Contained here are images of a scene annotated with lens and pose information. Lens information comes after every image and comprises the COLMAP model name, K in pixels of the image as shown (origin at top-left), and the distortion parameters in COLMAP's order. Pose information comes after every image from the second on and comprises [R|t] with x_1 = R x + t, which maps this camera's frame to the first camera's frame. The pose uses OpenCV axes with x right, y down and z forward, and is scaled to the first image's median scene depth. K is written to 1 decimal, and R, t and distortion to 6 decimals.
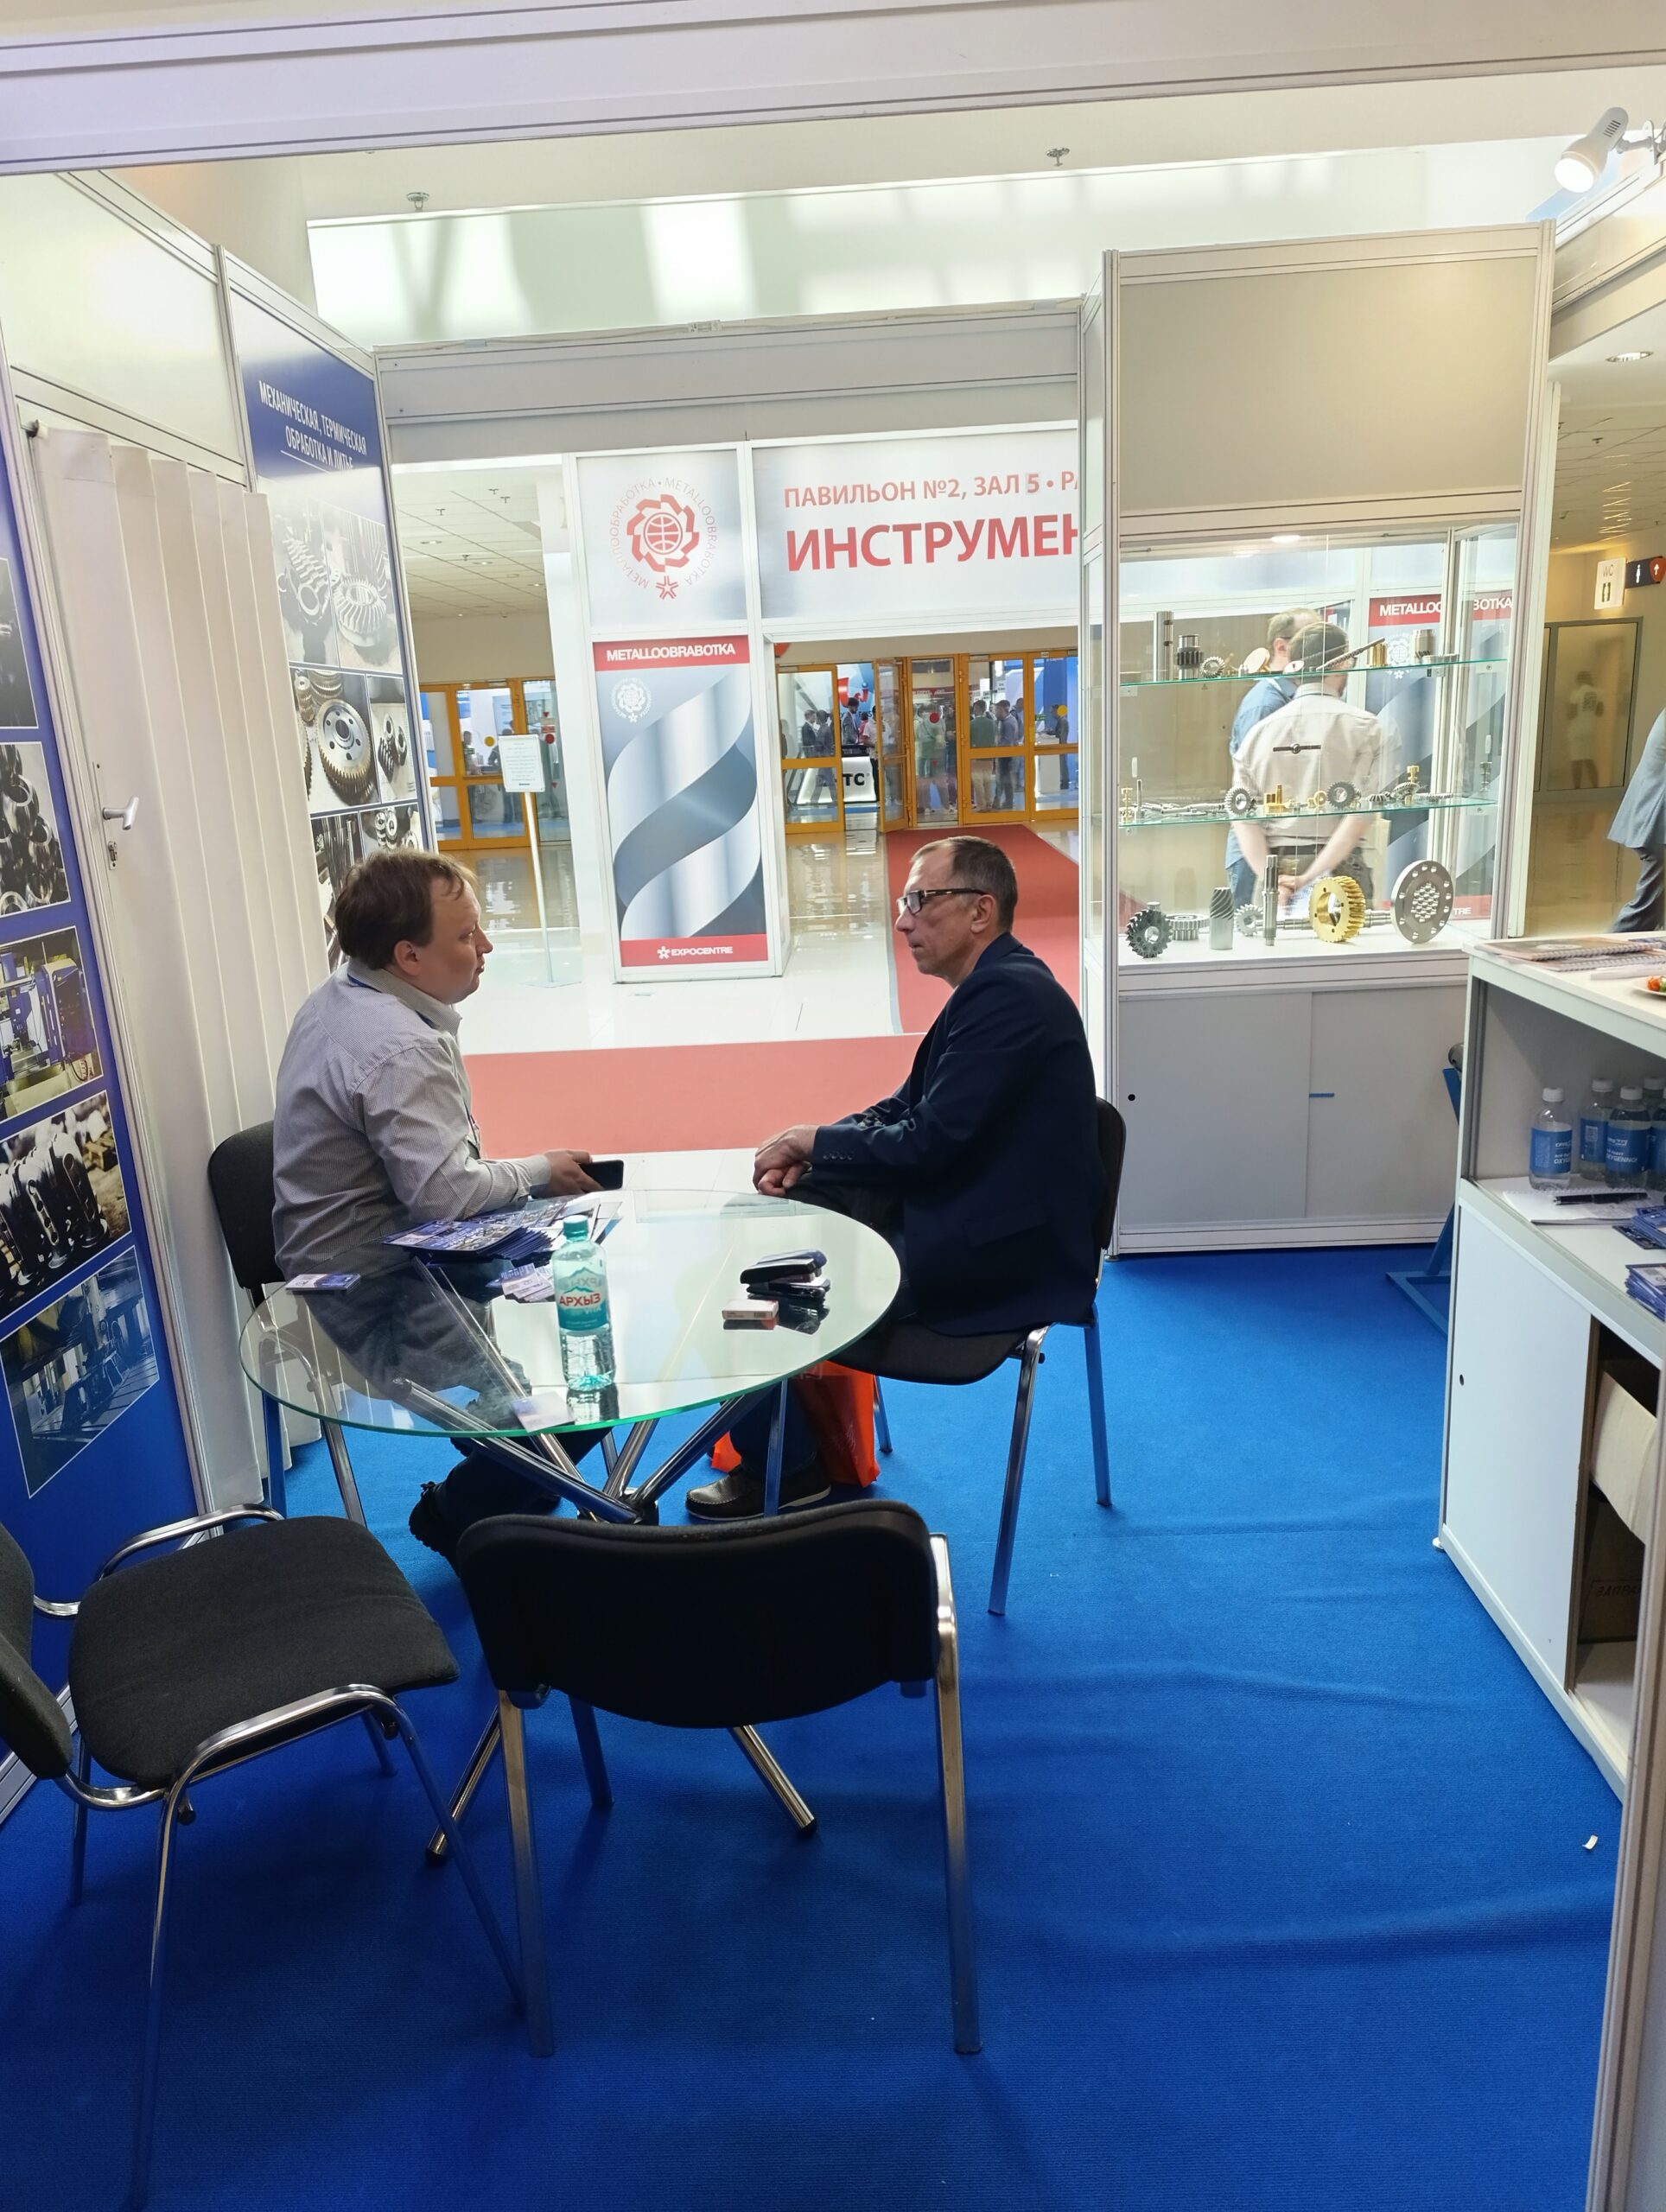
lens RADIAL K [[1515.6, 0, 827.1], [0, 1515.6, 1141.6], [0, 0, 1]] dist [0.040591, -0.042939]
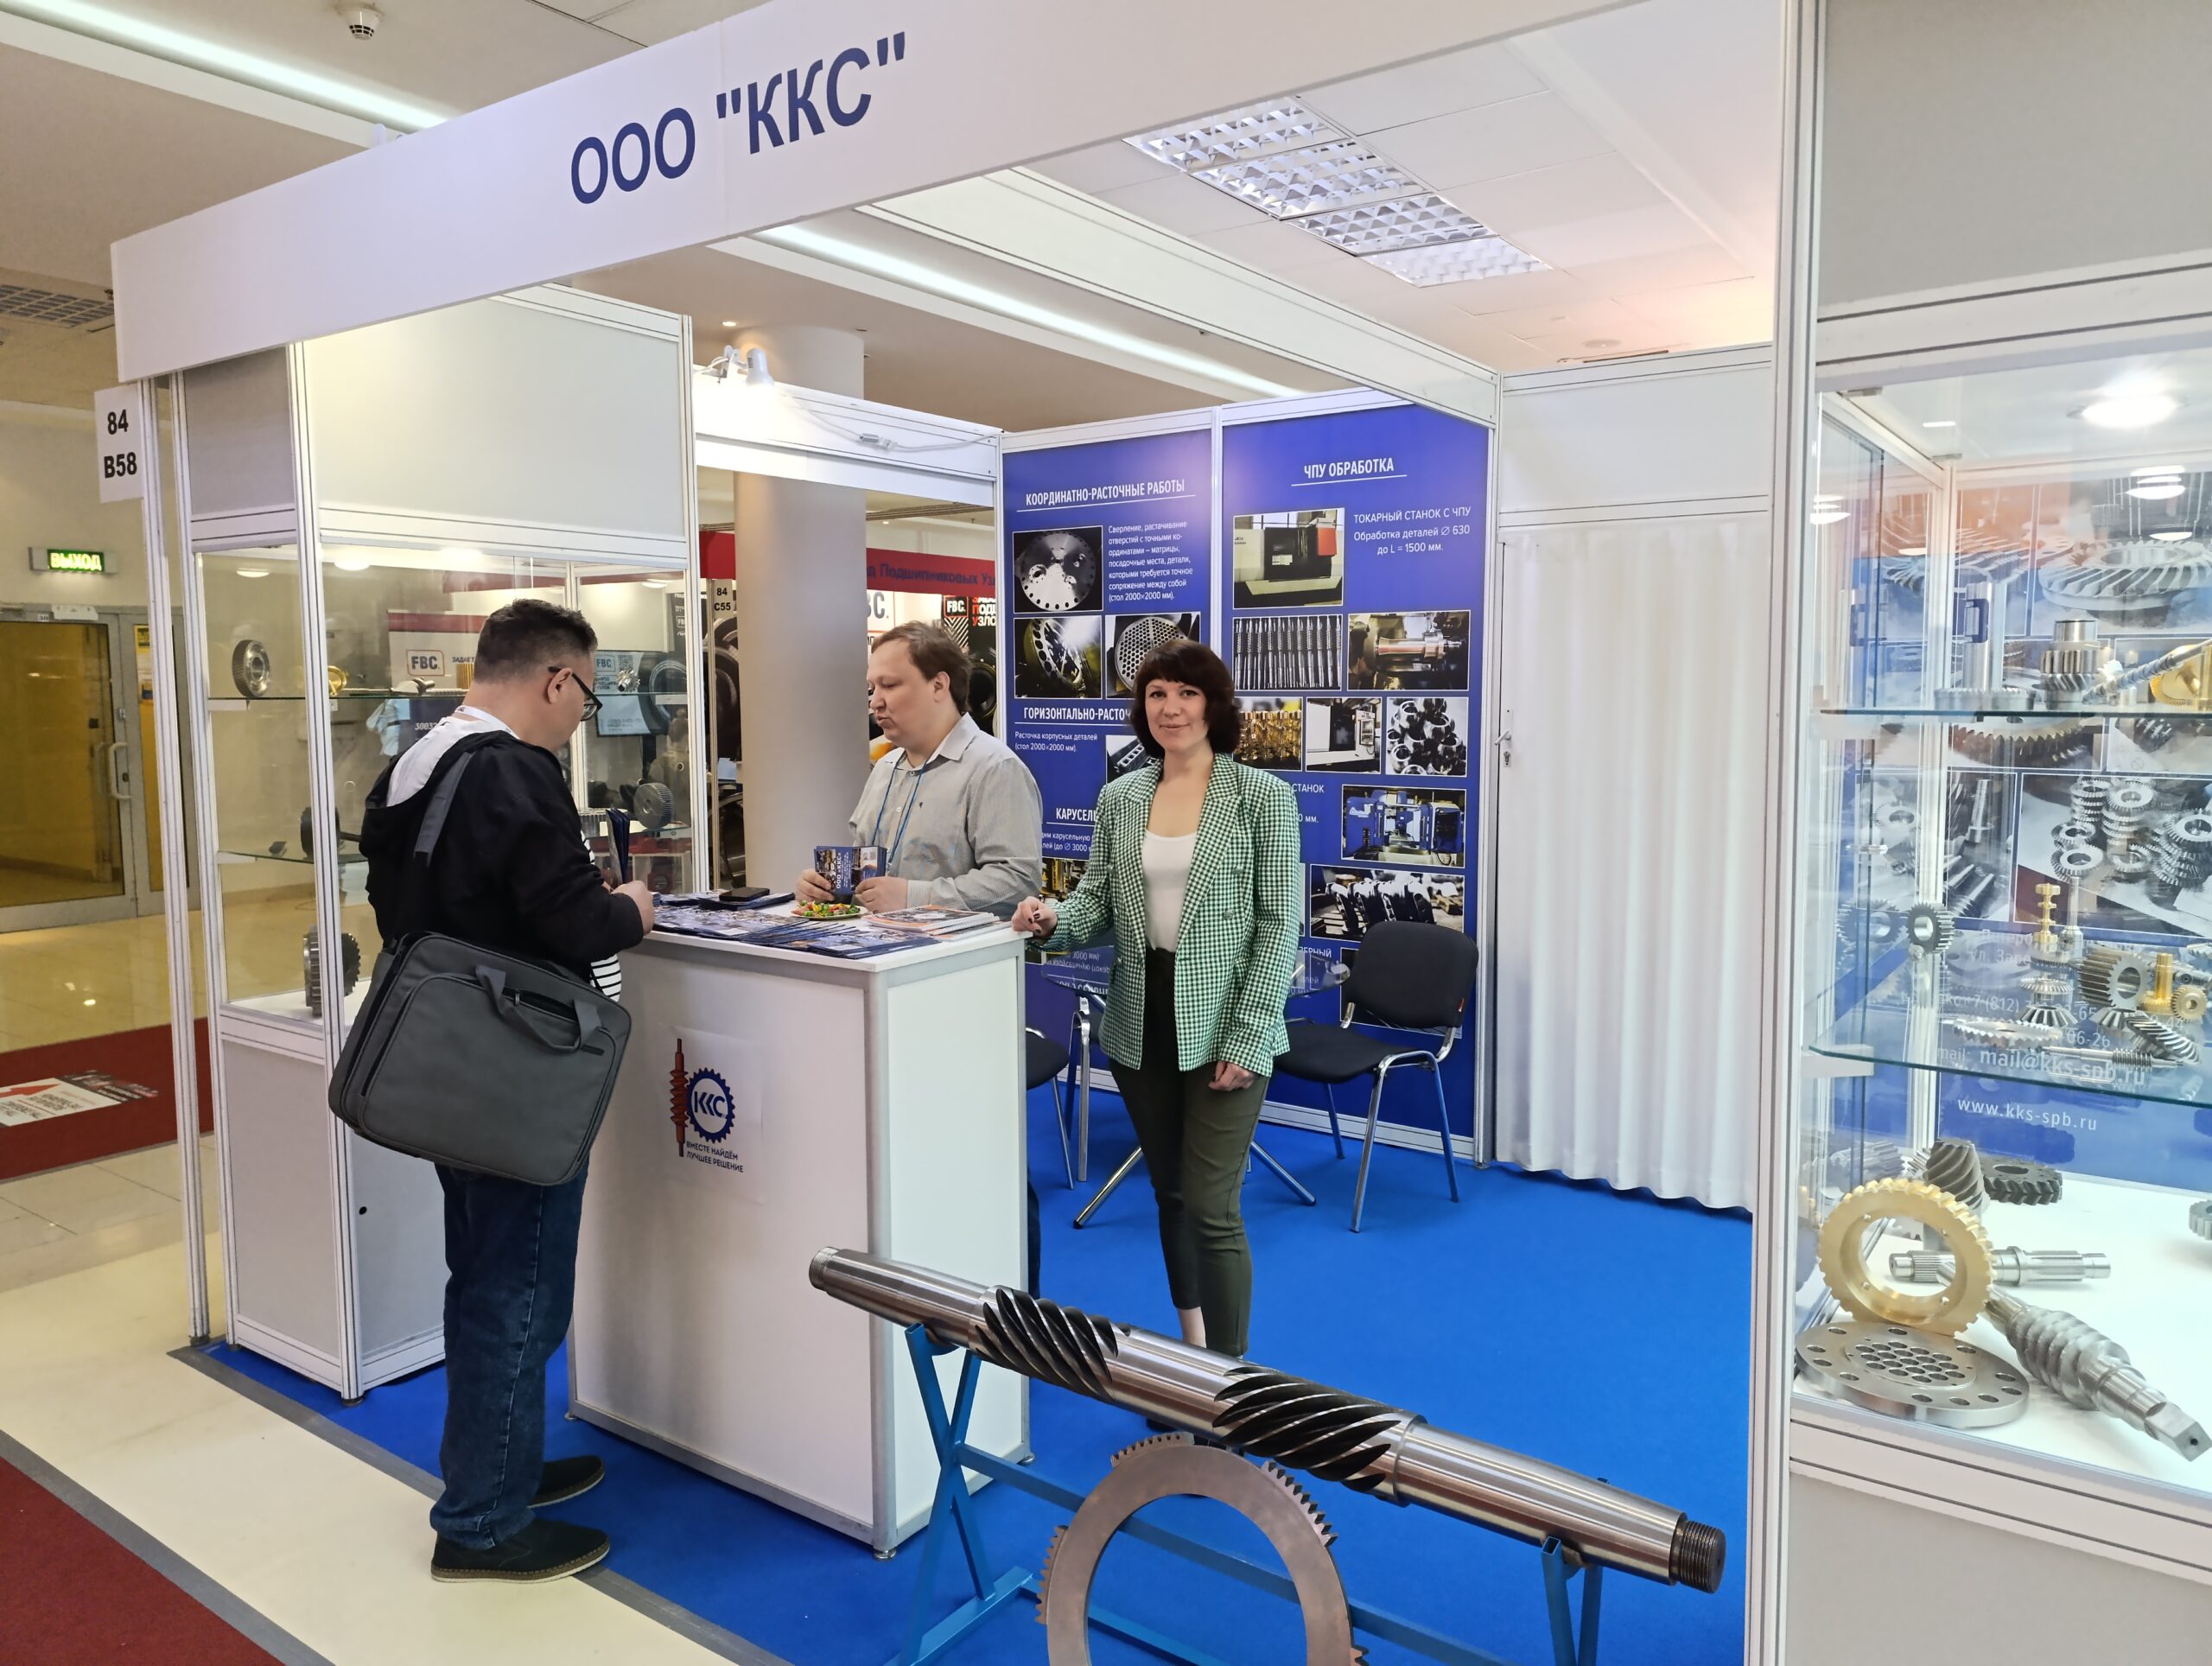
lens RADIAL K [[1515.6, 0, 1136.4], [0, 1515.6, 834.3], [0, 0, 1]] dist [0.040591, -0.042939]
pose [[-0.552024, 0.137775, -0.822367, 1.314314], [-0.190405, 0.939369, 0.285188, -0.550619], [0.811798, 0.314014, -0.492321, 1.605060]]
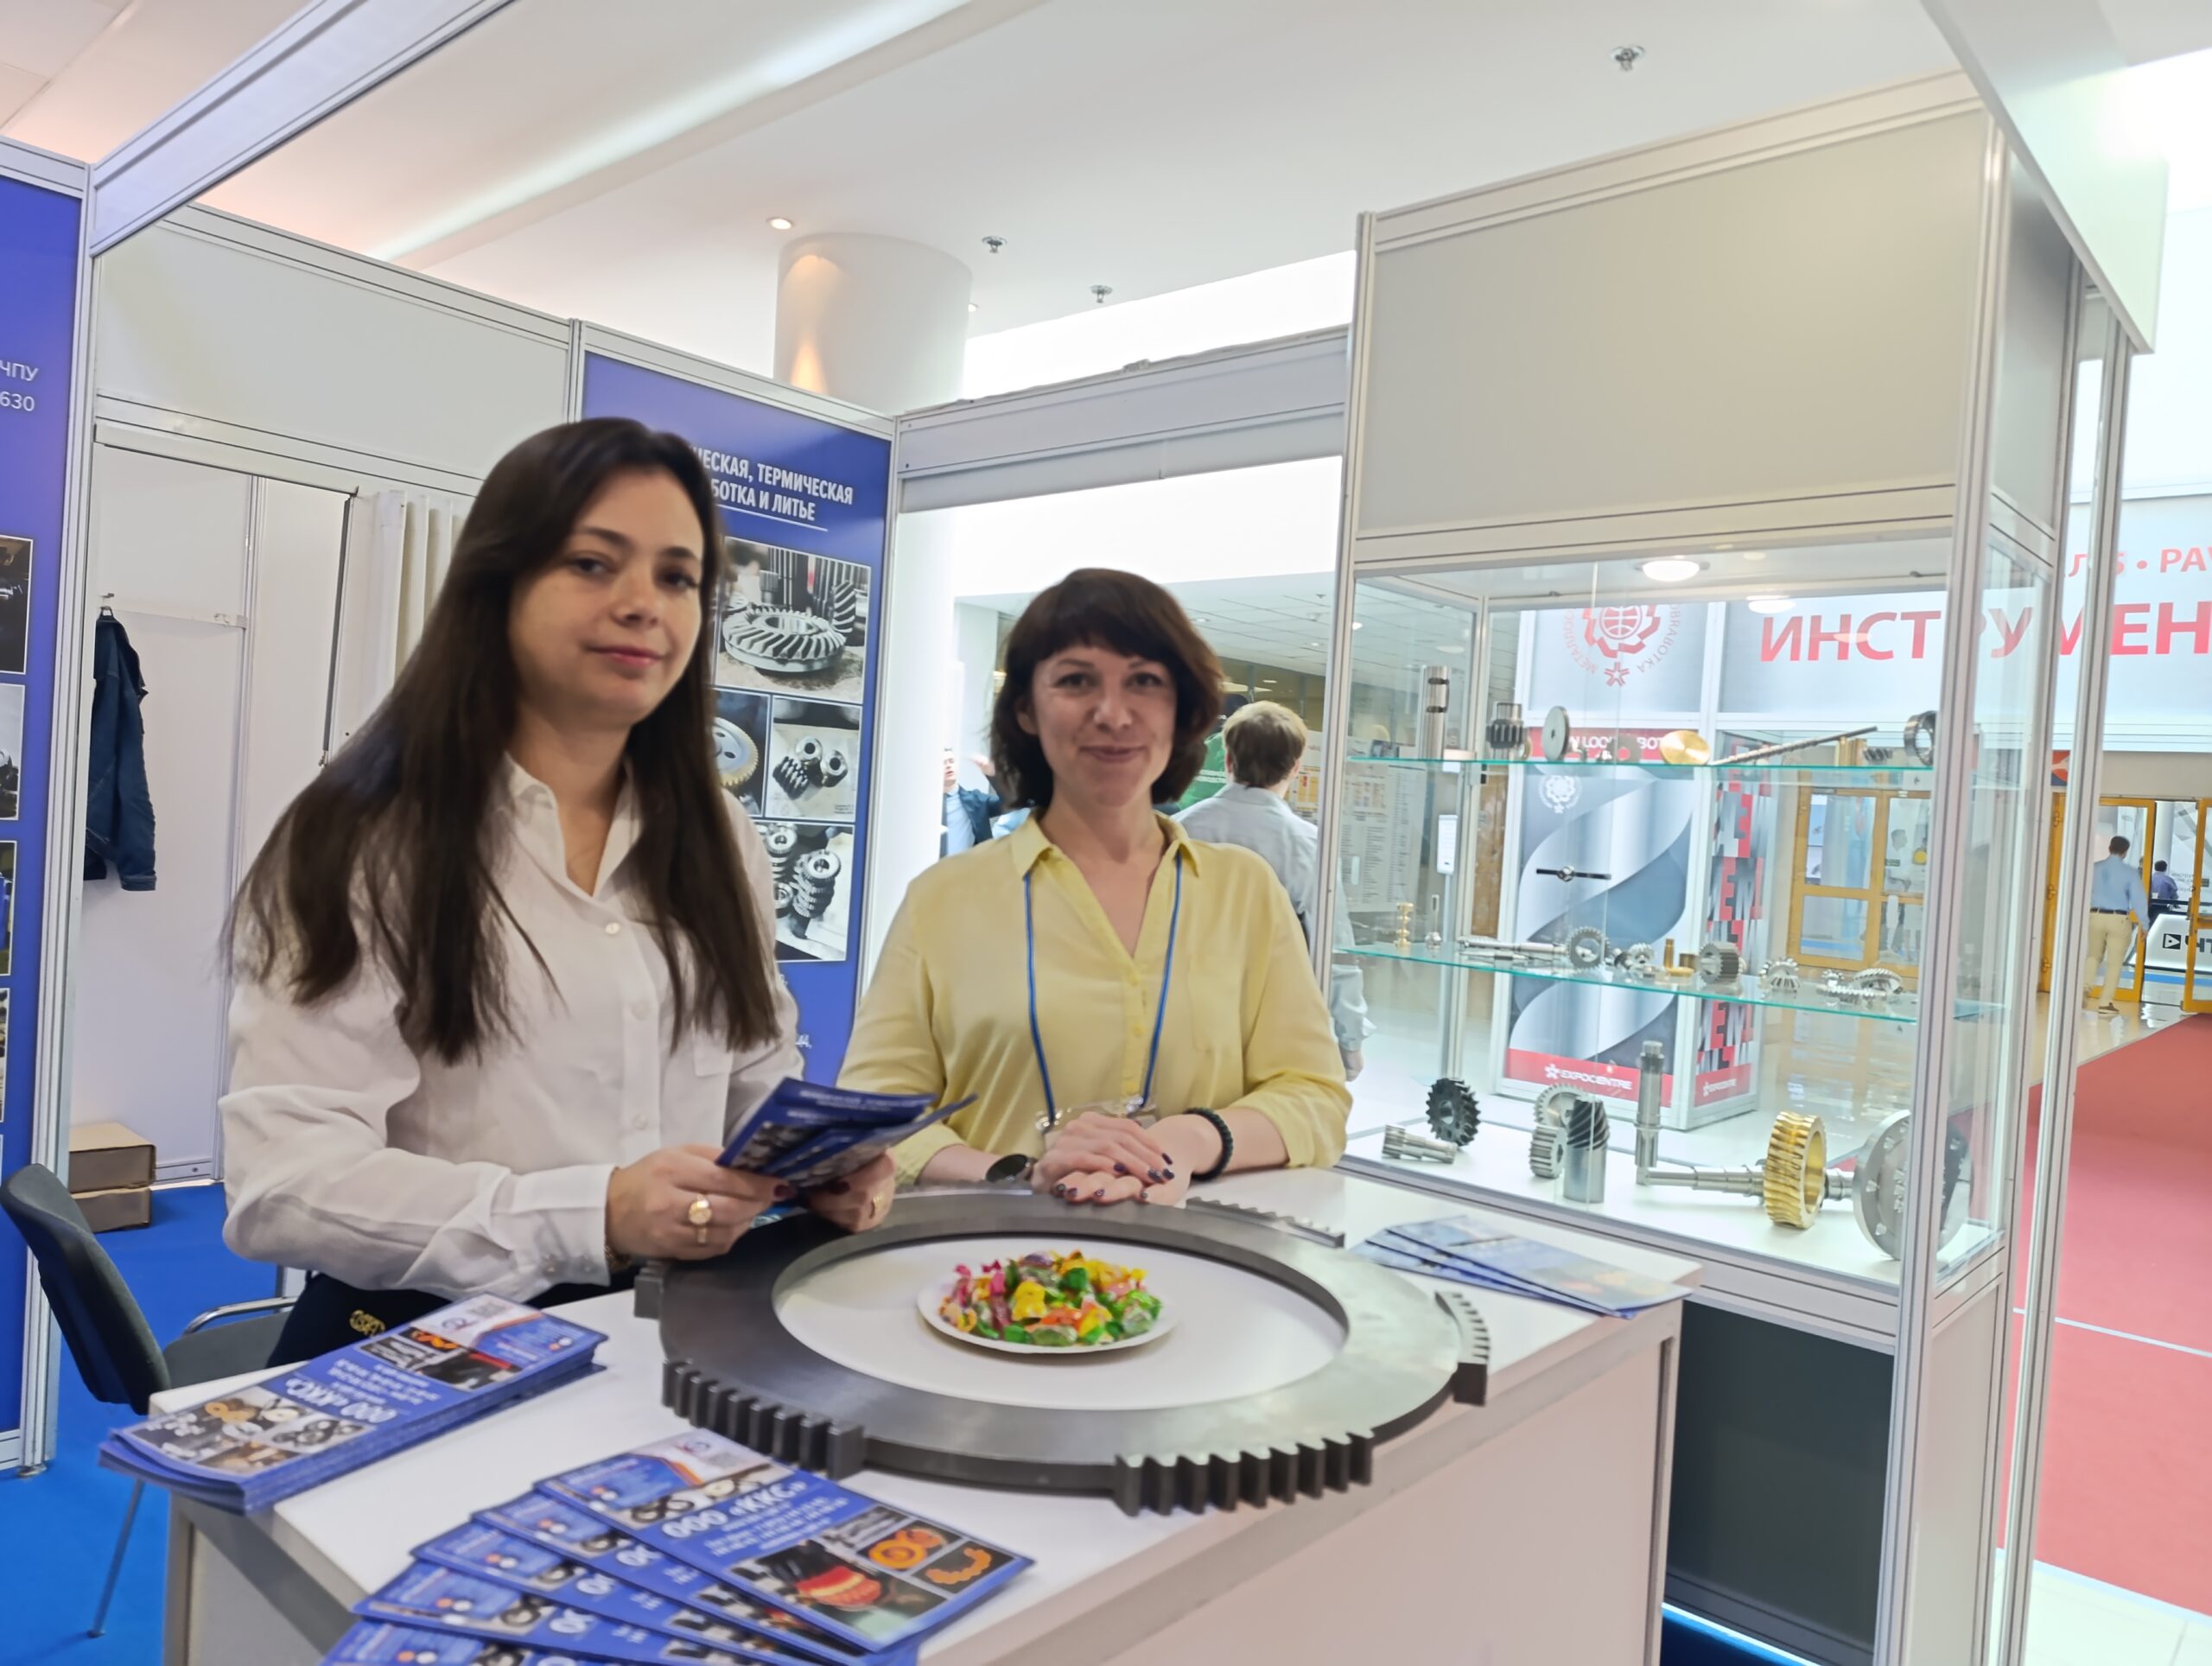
lens RADIAL K [[1515.6, 0, 1105.6], [0, 1515.6, 839.9], [0, 0, 1]] dist [0.040591, -0.042939]
pose [[0.762403, 0.112033, -0.637330, 0.847811], [-0.268368, 0.950948, -0.153872, -0.182180], [0.588829, 0.288351, 0.755072, 0.605953]]
